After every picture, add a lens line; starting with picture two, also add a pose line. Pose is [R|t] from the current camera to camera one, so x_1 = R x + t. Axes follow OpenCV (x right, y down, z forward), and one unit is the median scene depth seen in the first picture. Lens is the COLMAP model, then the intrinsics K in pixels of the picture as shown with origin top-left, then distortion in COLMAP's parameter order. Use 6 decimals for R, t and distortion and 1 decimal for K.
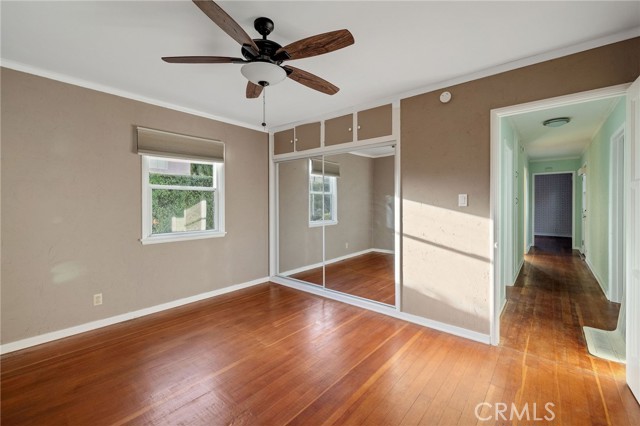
lens RADIAL K [[273.1, 0, 321.3], [0, 273.1, 211.8], [0, 0, 1]] dist [-0.001734, -0.000448]
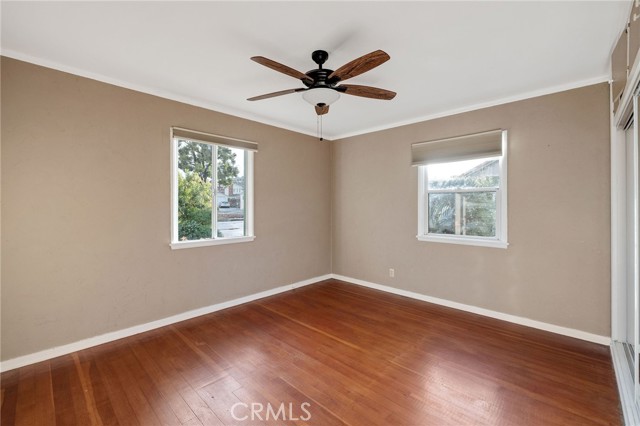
lens RADIAL K [[271.1, 0, 305.8], [0, 271.1, 204.8], [0, 0, 1]] dist [0.000007, -0.000036]
pose [[-0.095036, 0.006620, -0.995452, 0.585964], [-0.015899, 0.999840, 0.008167, -0.037972], [0.995347, 0.016603, -0.094916, 0.612126]]
